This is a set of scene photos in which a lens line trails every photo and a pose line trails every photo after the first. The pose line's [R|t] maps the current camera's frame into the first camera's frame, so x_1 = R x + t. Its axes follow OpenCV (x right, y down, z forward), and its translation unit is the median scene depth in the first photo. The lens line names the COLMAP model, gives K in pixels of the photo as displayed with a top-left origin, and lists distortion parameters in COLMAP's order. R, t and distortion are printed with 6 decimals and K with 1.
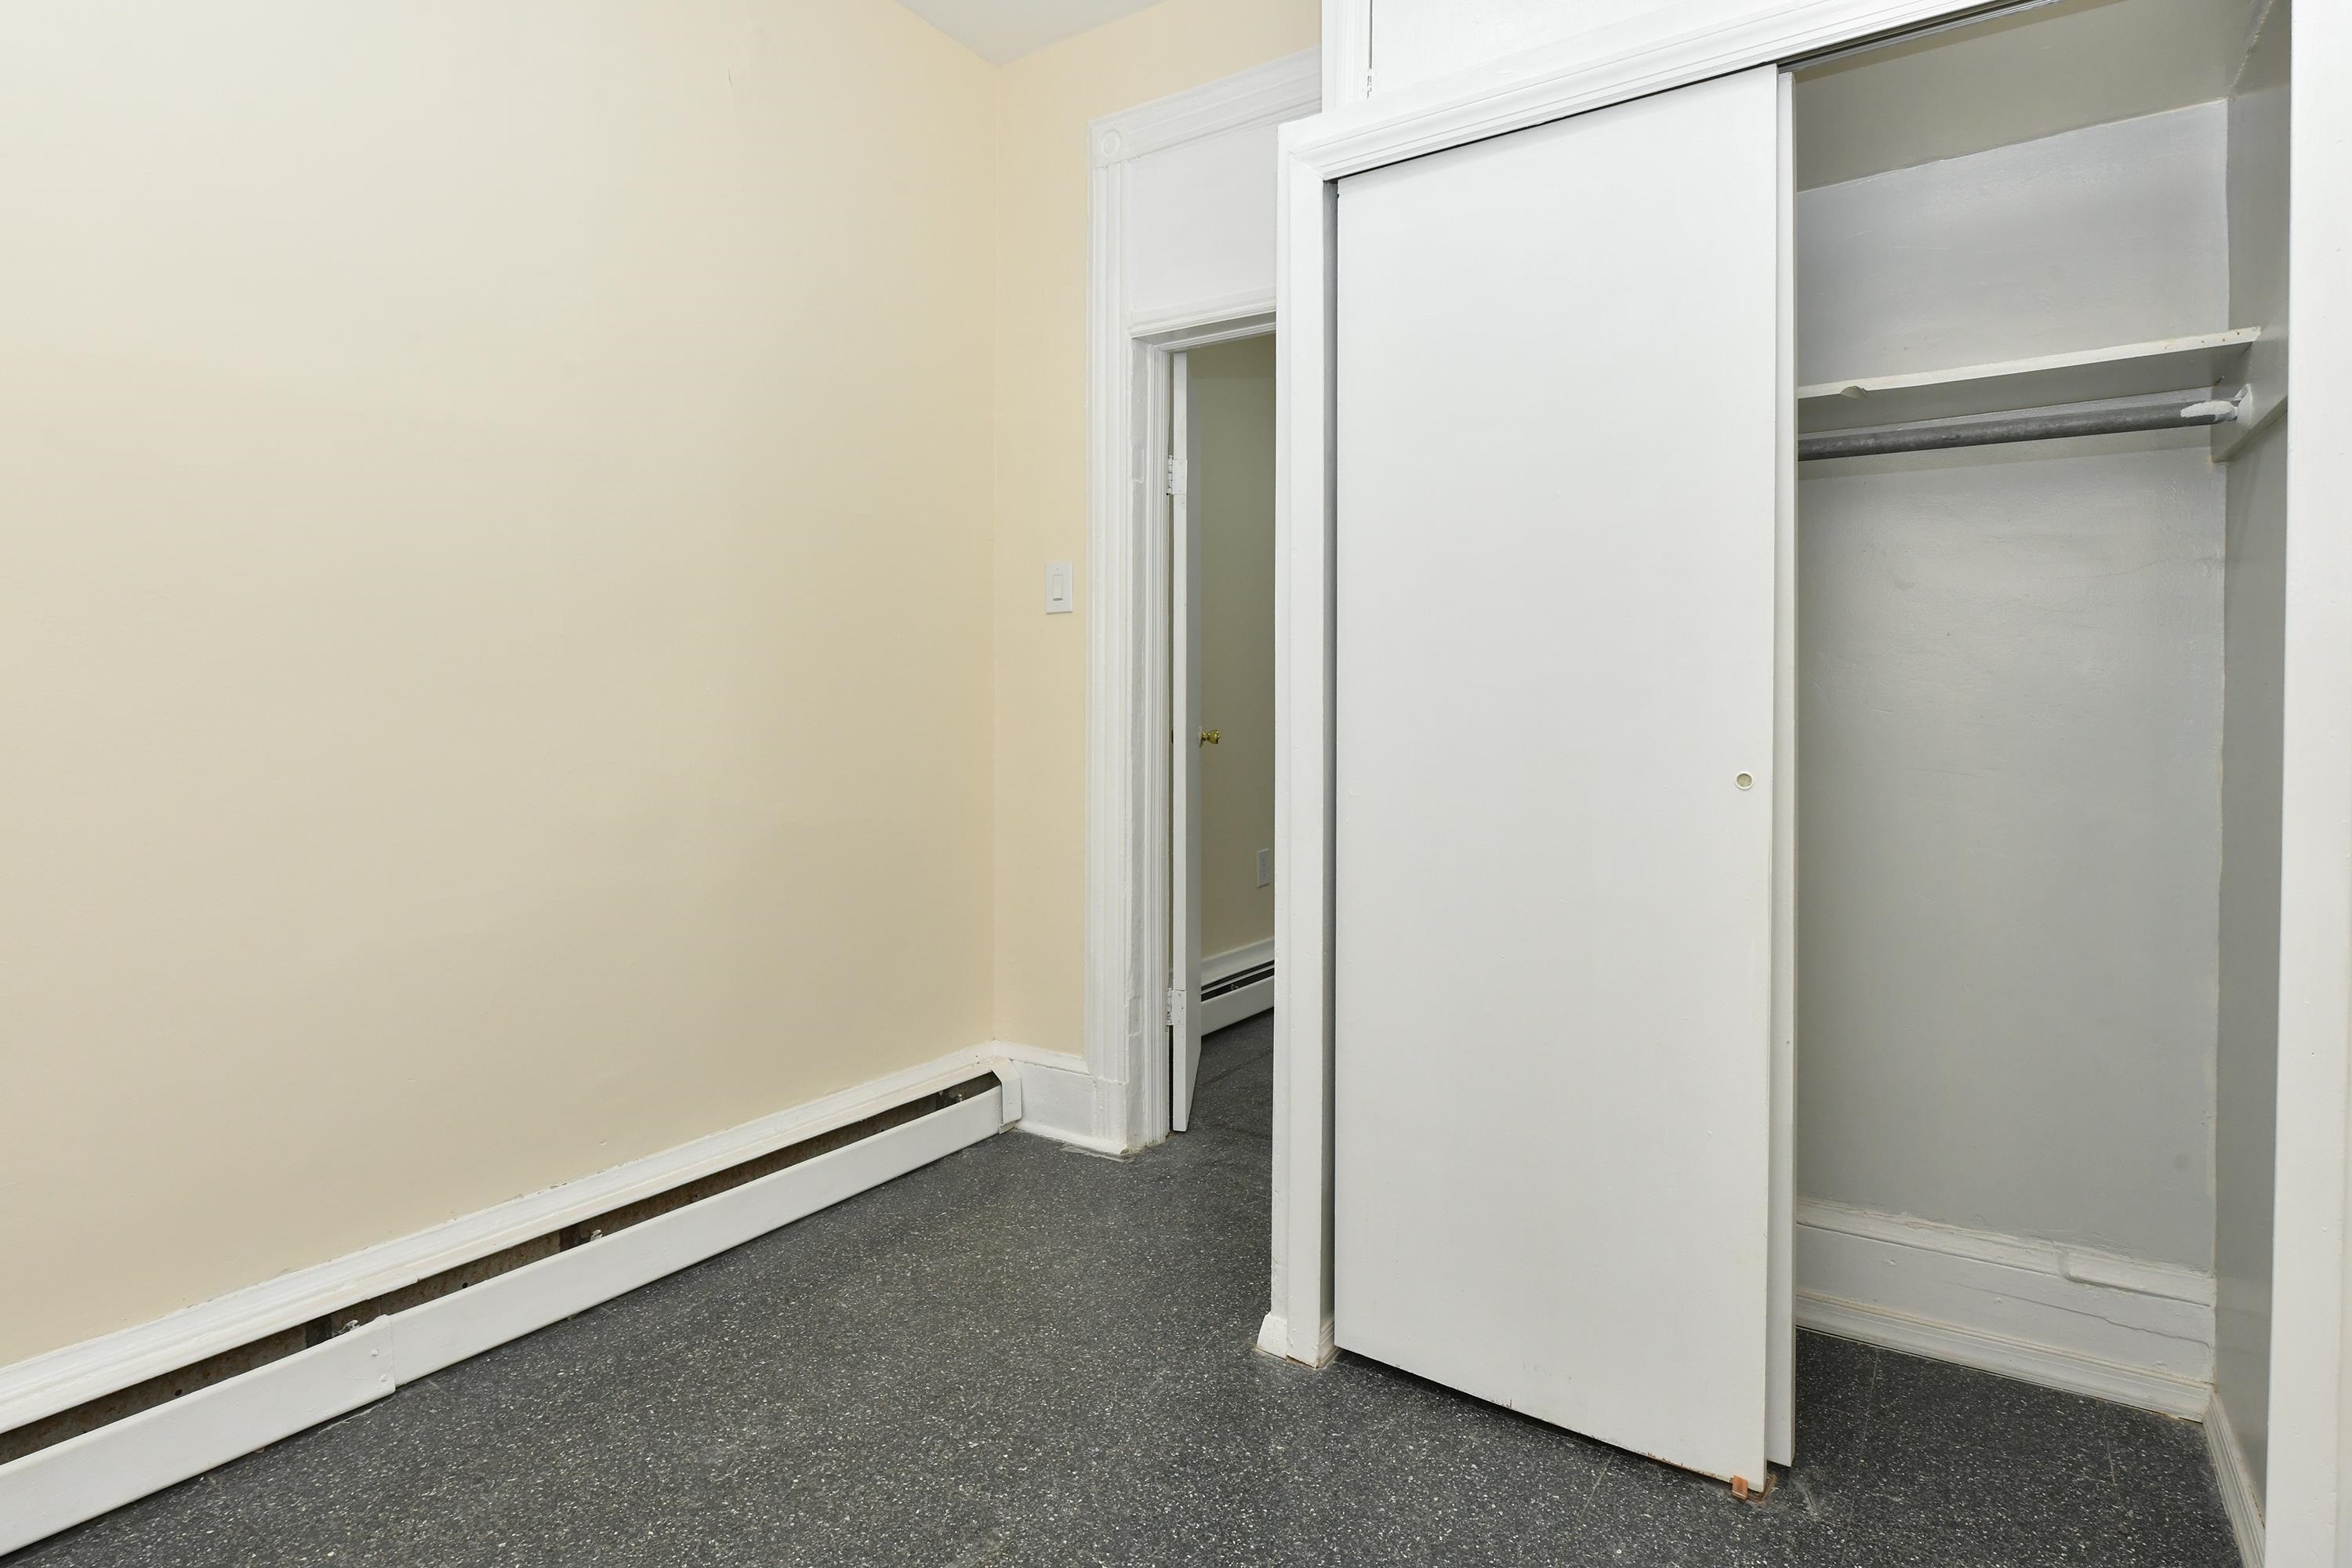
lens RADIAL K [[1236.9, 0, 1175.0], [0, 1236.9, 718.1], [0, 0, 1]] dist [-0.005453, -0.002098]
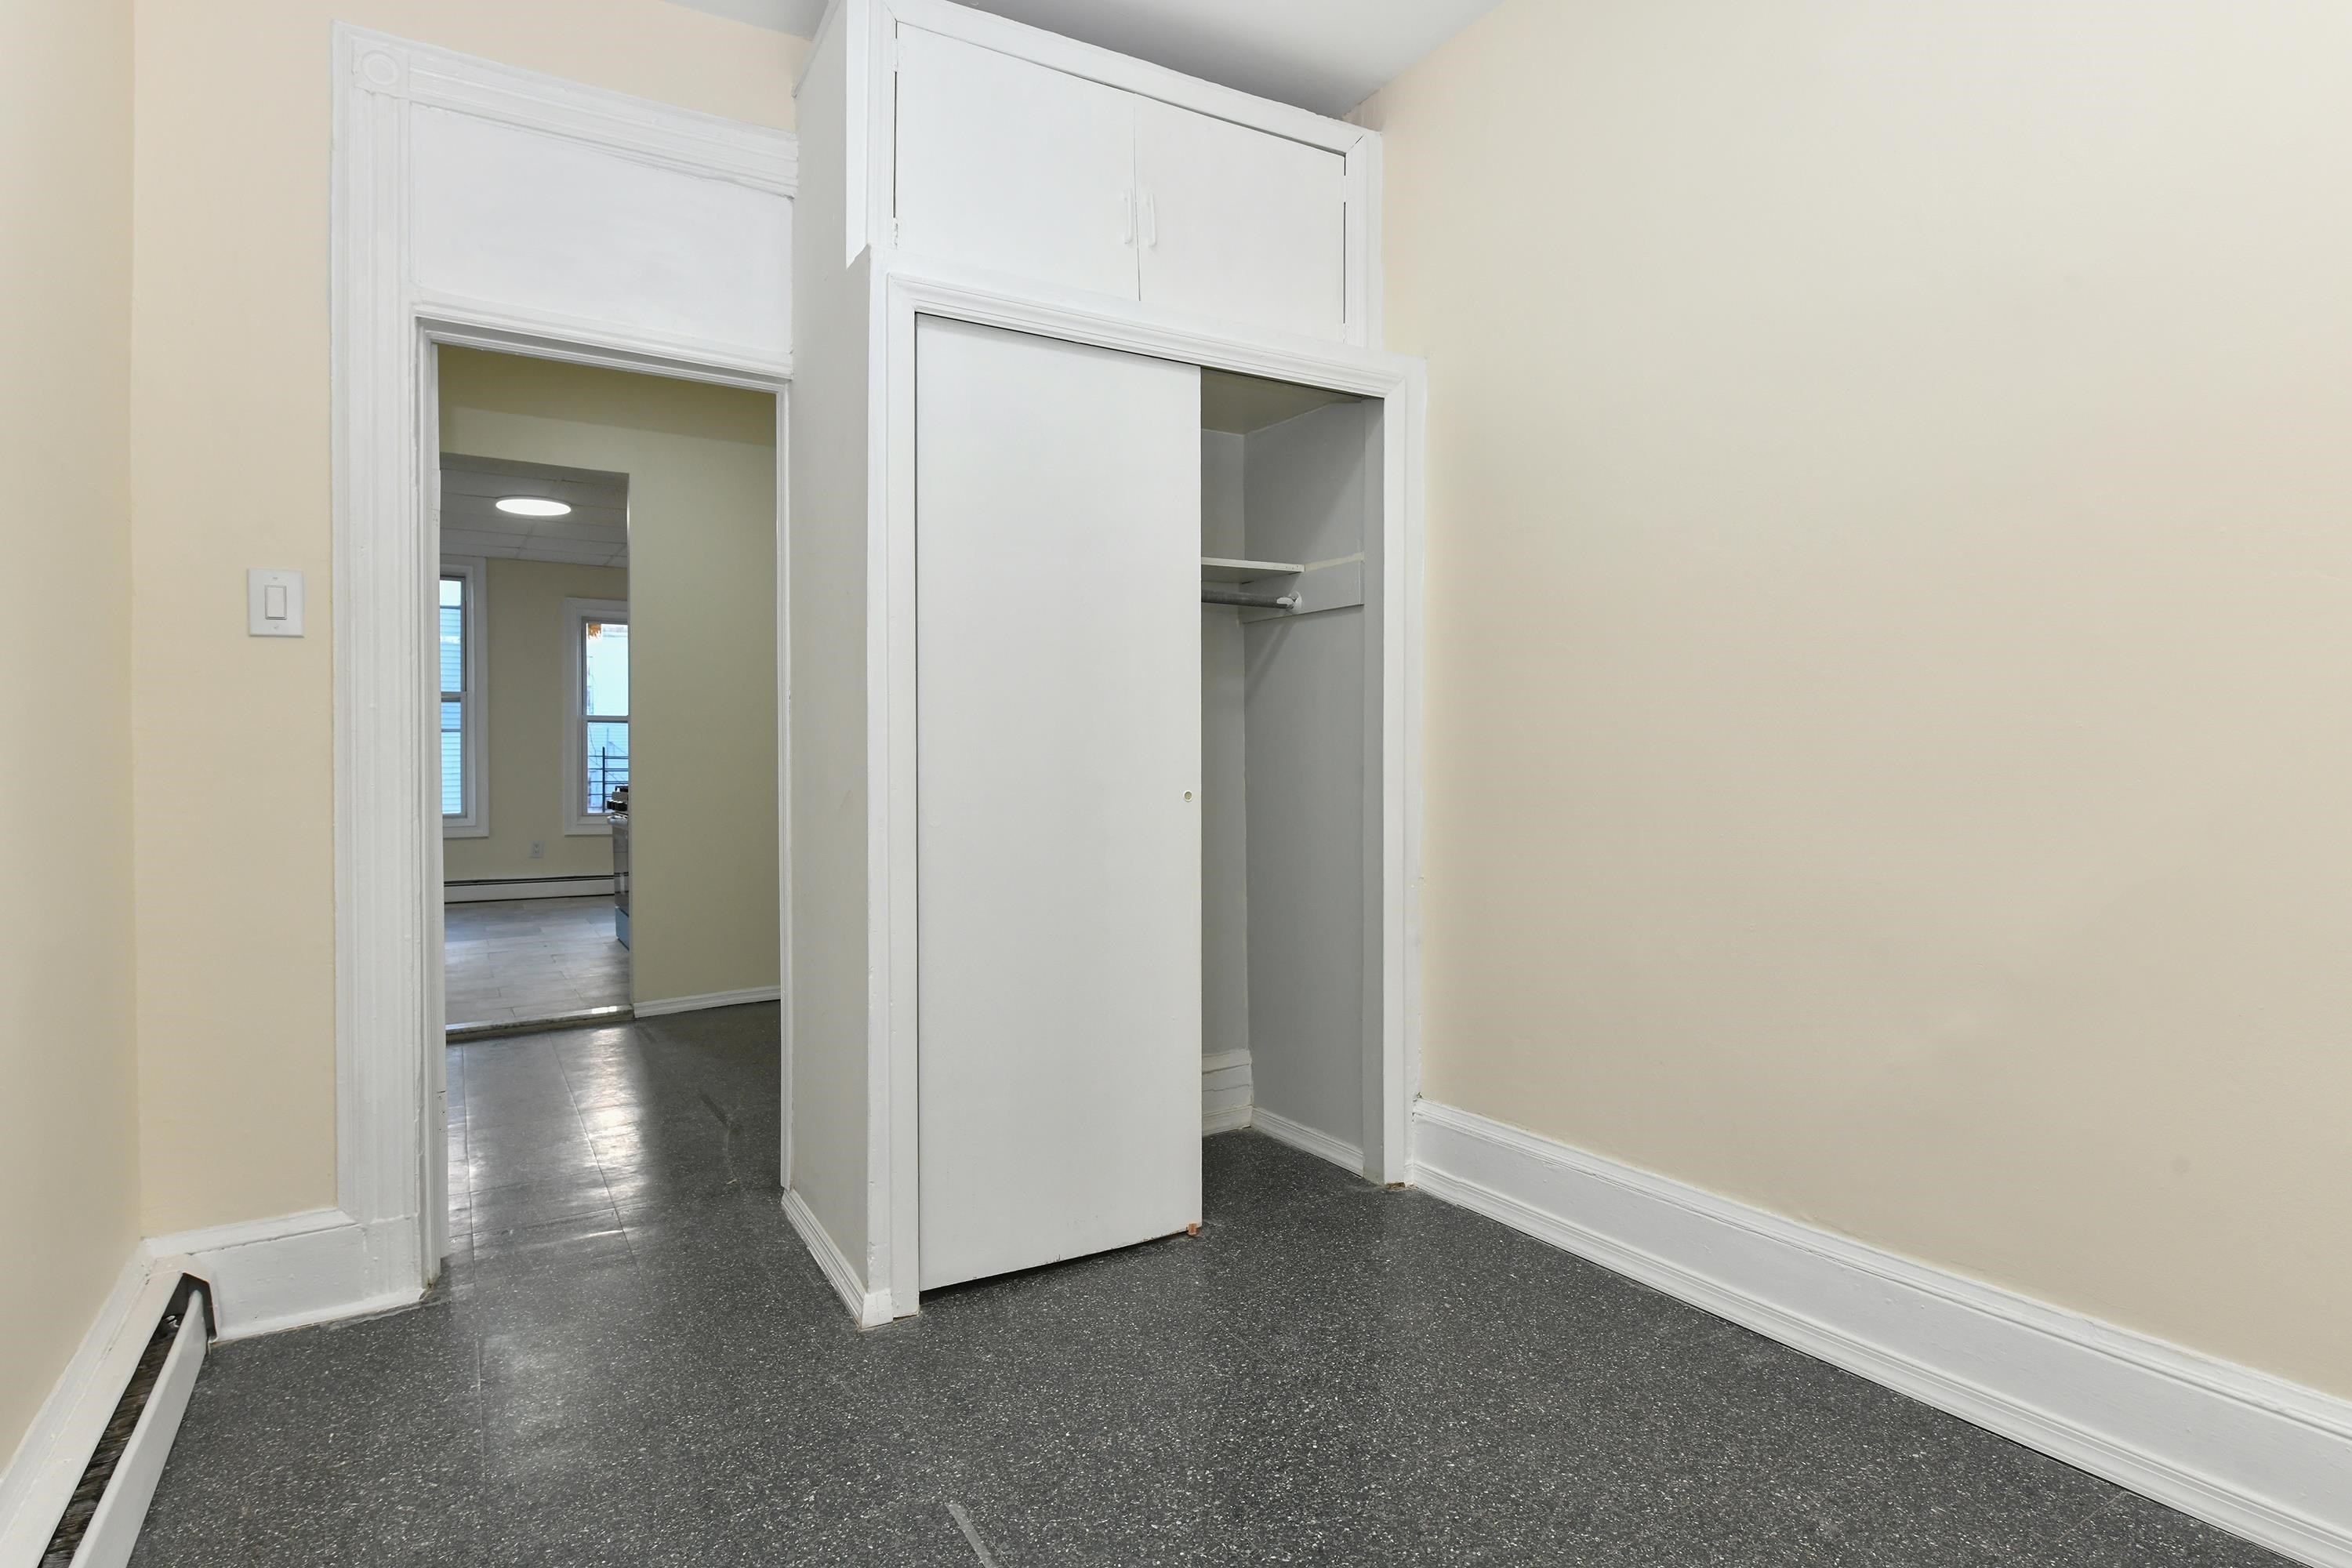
lens RADIAL K [[1209.0, 0, 1176.7], [0, 1209.0, 763.0], [0, 0, 1]] dist [-0.003175, -0.001543]
pose [[0.404653, -0.006802, 0.914445, -0.845345], [0.020724, 0.999784, -0.001734, 0.008804], [-0.914236, 0.019653, 0.404706, 0.303580]]
